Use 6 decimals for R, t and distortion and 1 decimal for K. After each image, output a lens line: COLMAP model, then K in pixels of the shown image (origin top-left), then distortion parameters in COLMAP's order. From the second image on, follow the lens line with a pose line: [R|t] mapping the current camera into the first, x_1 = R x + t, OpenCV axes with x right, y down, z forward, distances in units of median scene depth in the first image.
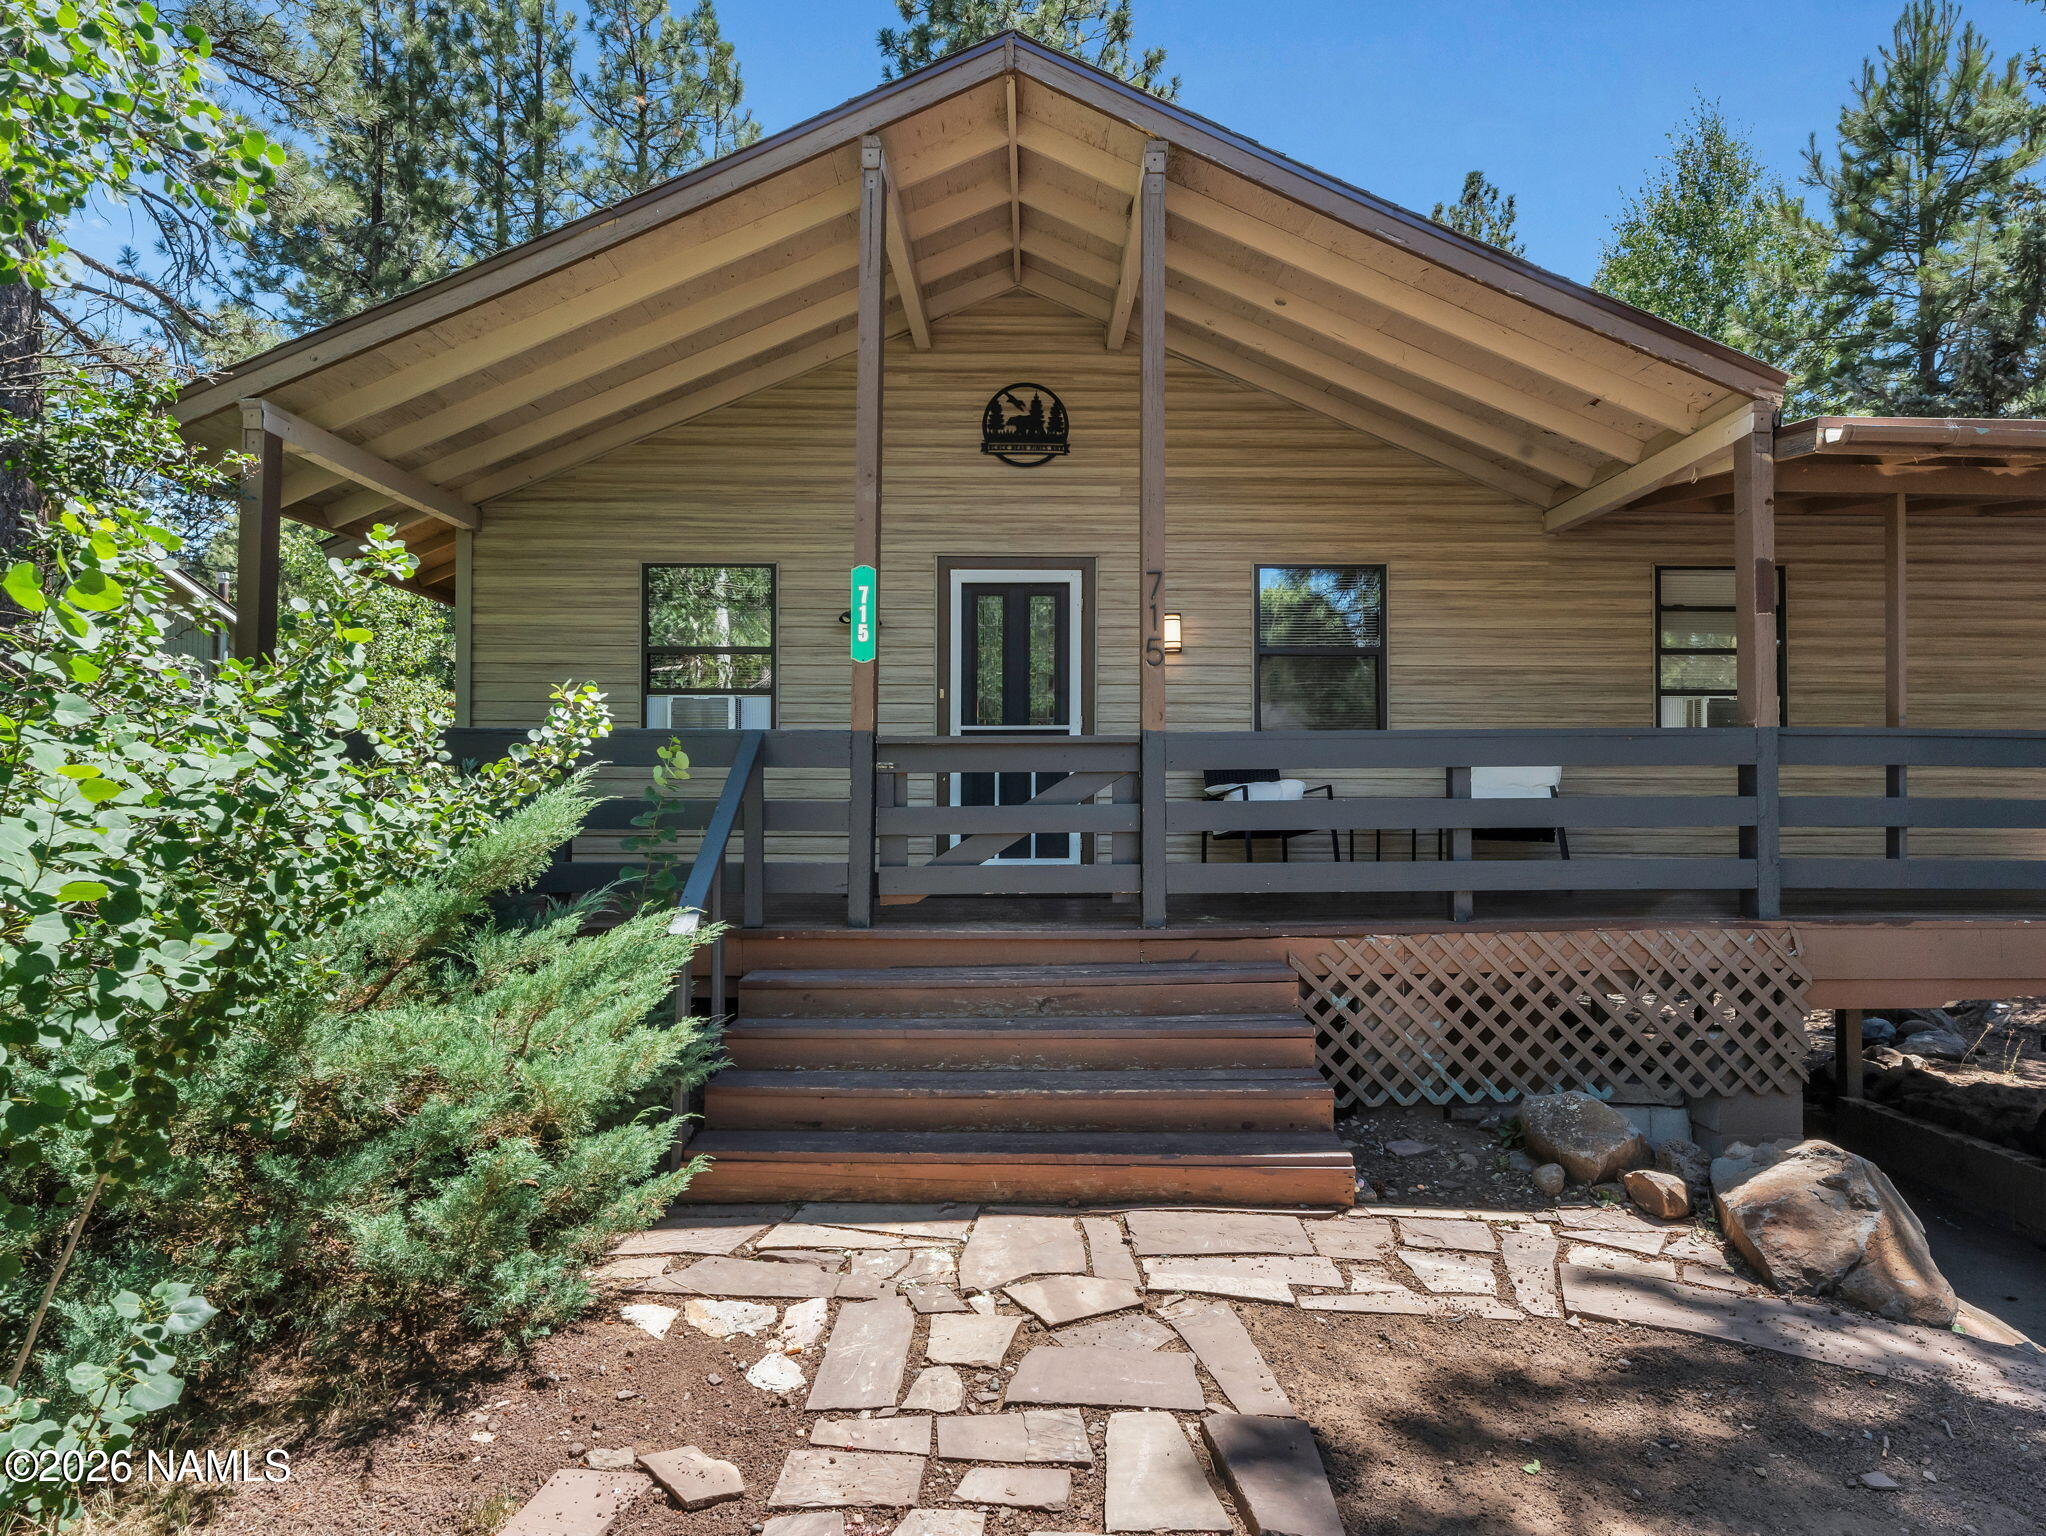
lens RADIAL K [[1118.6, 0, 1058.1], [0, 1118.6, 774.6], [0, 0, 1]] dist [-0.002014, -0.000691]
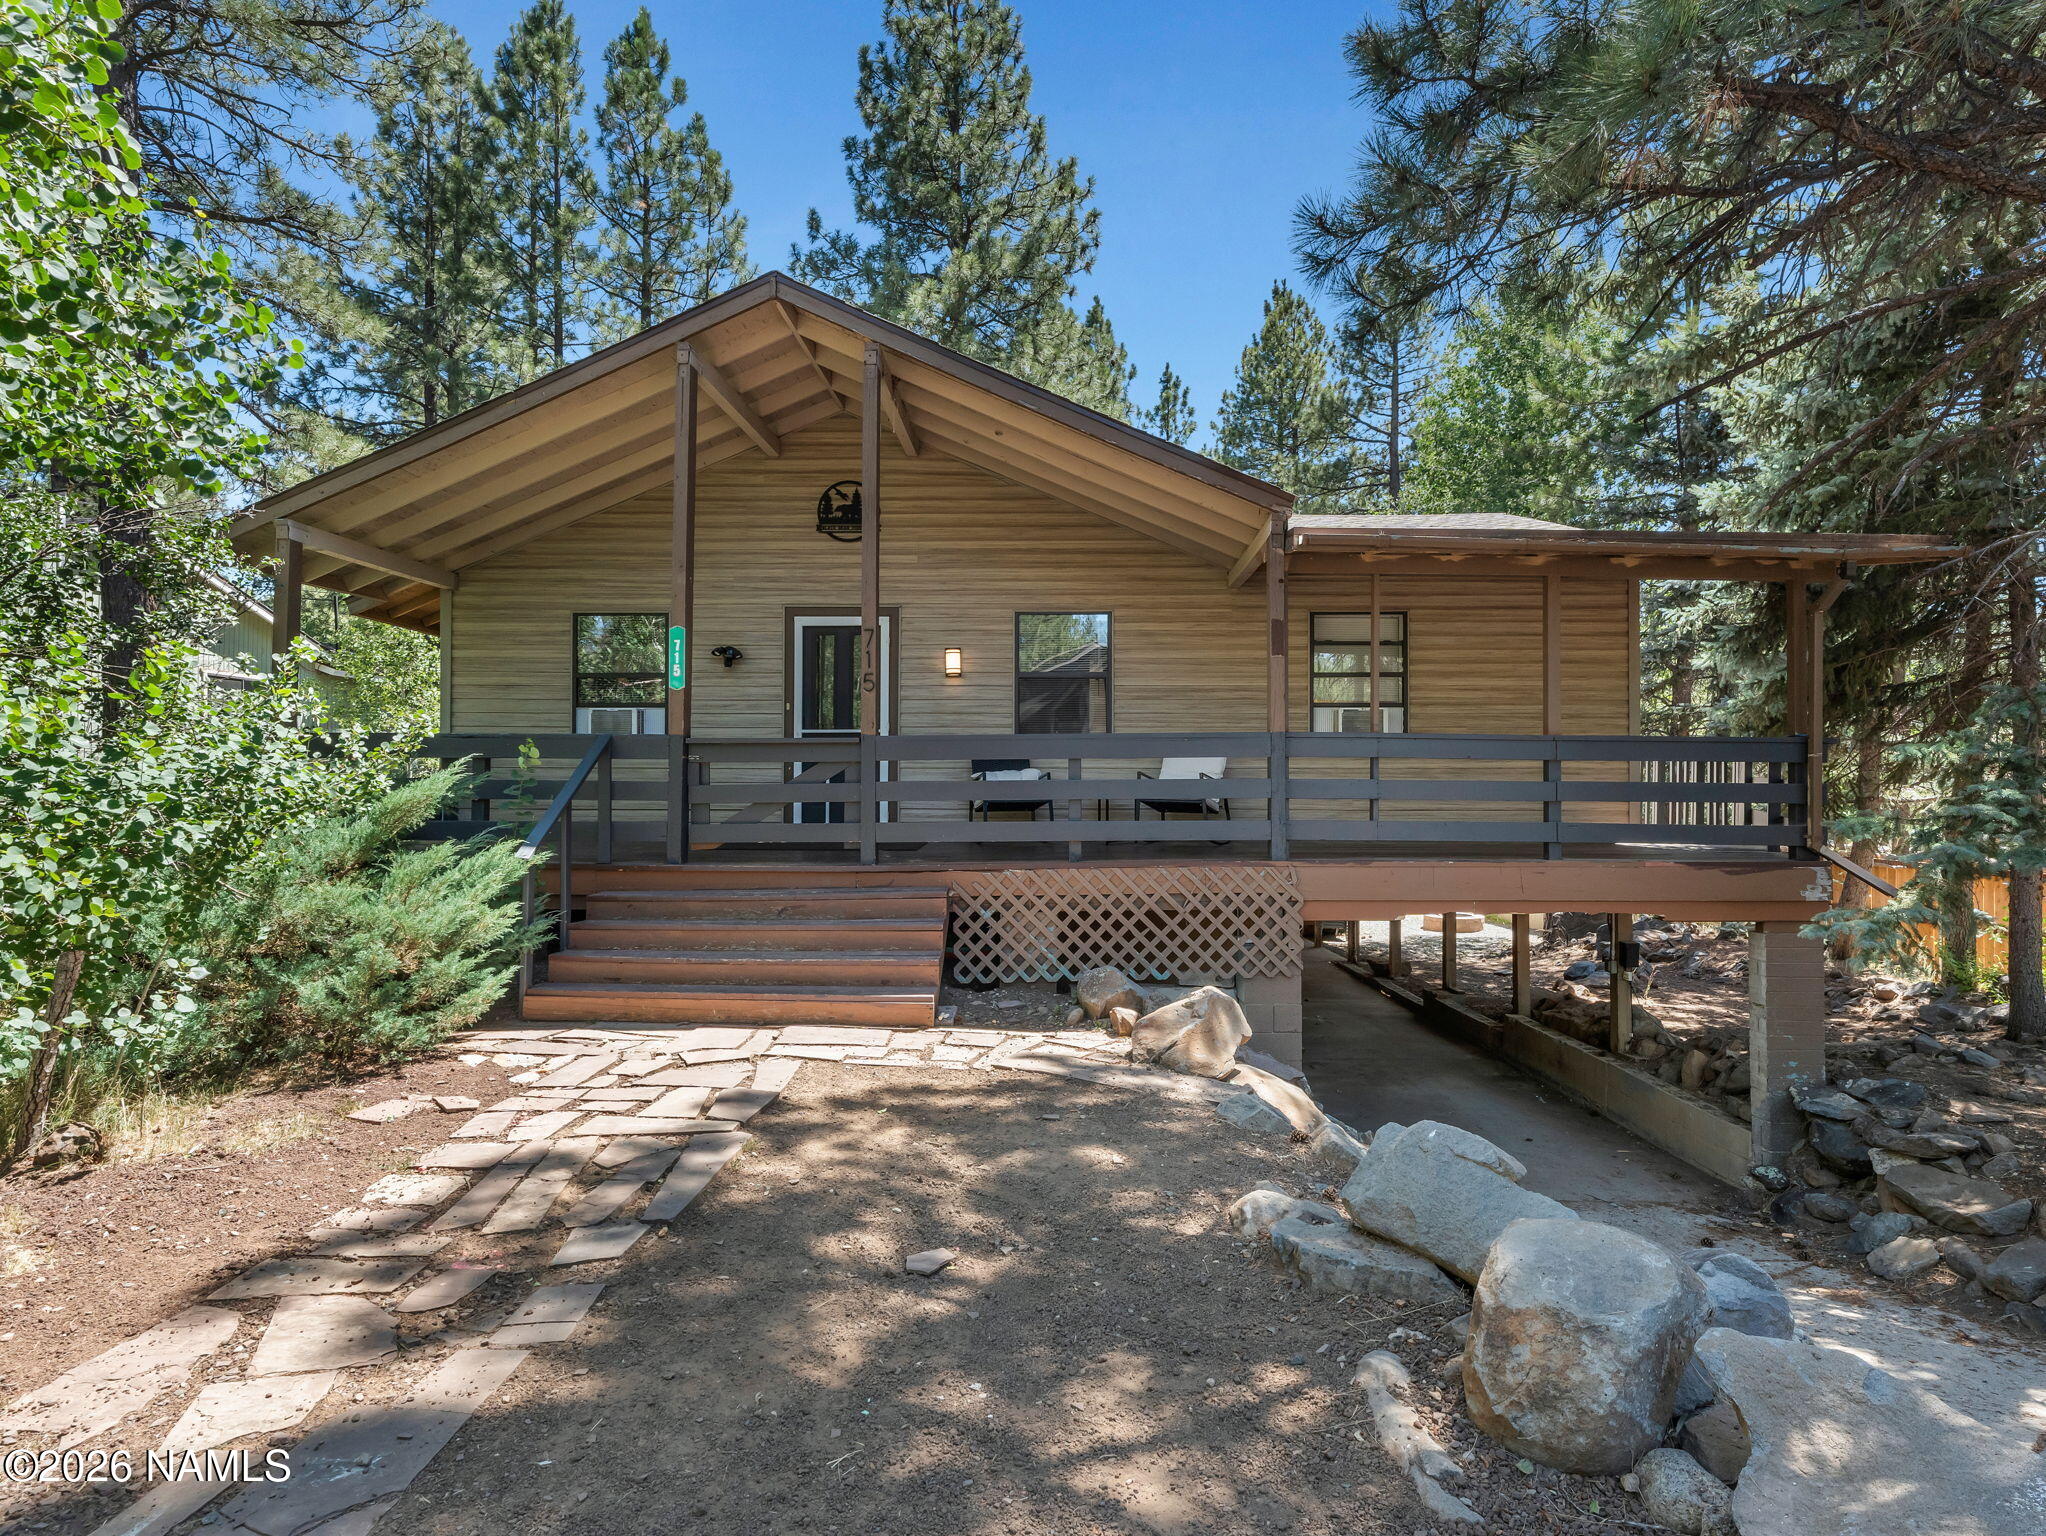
lens RADIAL K [[1009.8, 0, 1023.0], [0, 1009.8, 768.0], [0, 0, 1]] dist [0.000520, 0.000128]
pose [[0.999650, 0.000481, -0.026449, 0.322974], [-0.000543, 0.999997, -0.002320, 0.008898], [0.026448, 0.002333, 0.999647, -0.348577]]
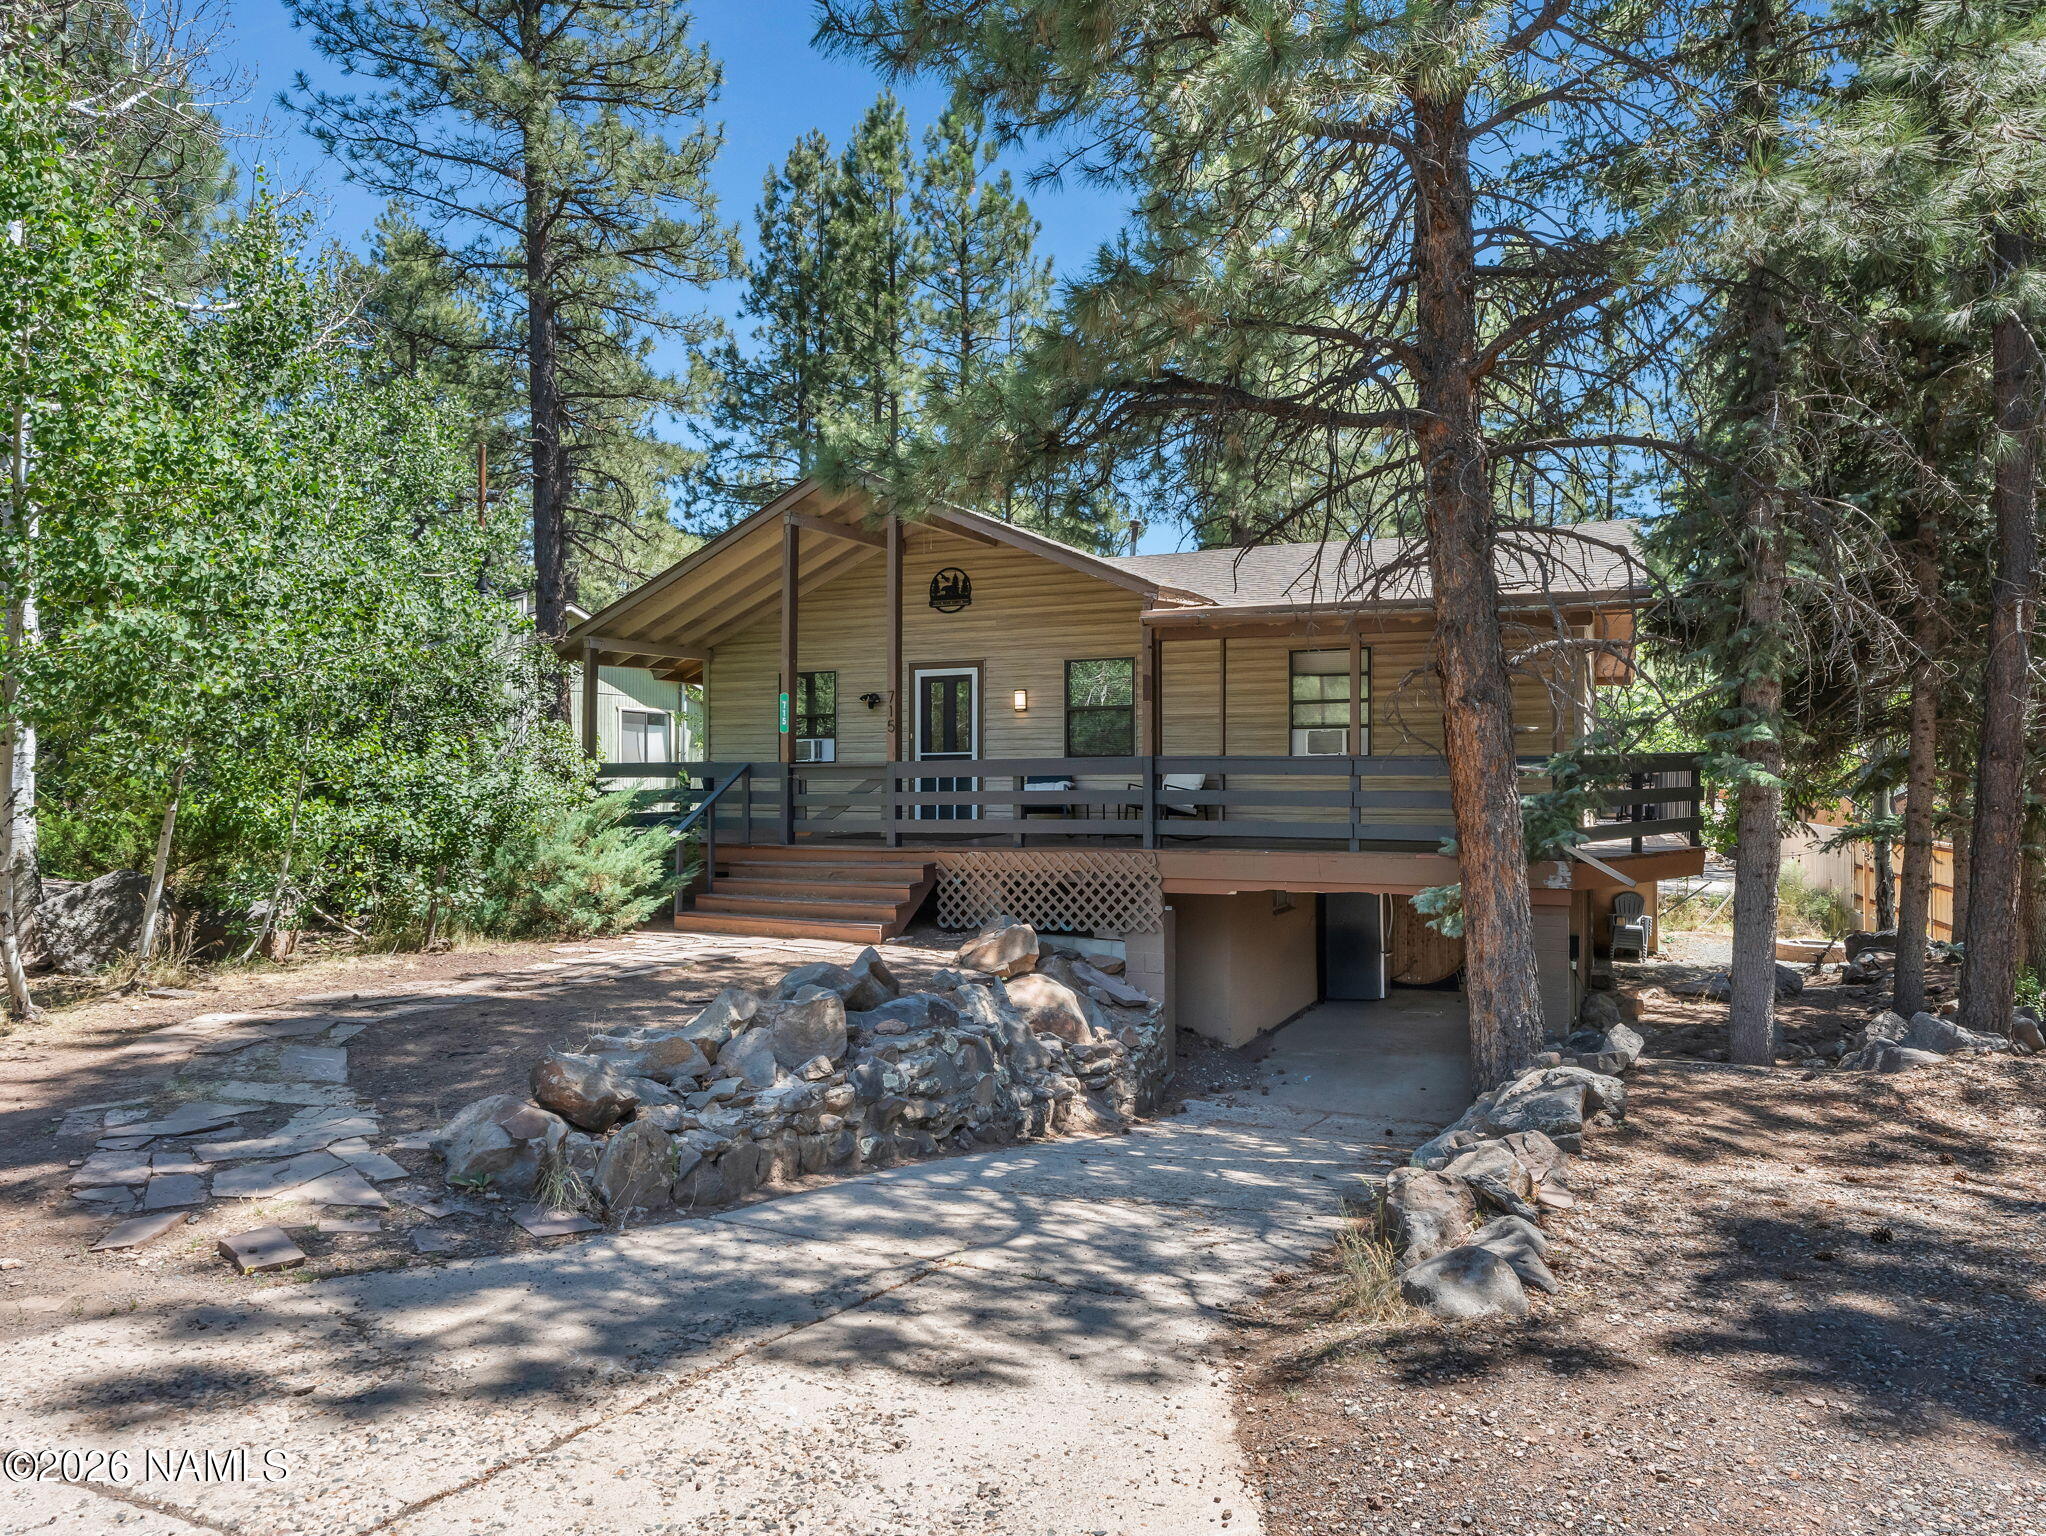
lens RADIAL K [[1118.6, 0, 1058.1], [0, 1118.6, 774.6], [0, 0, 1]] dist [-0.002014, -0.000691]
pose [[0.925993, -0.005363, -0.377501, 1.232979], [0.005639, 0.999984, -0.000374, -0.008649], [0.377497, -0.001783, 0.926009, -0.957793]]
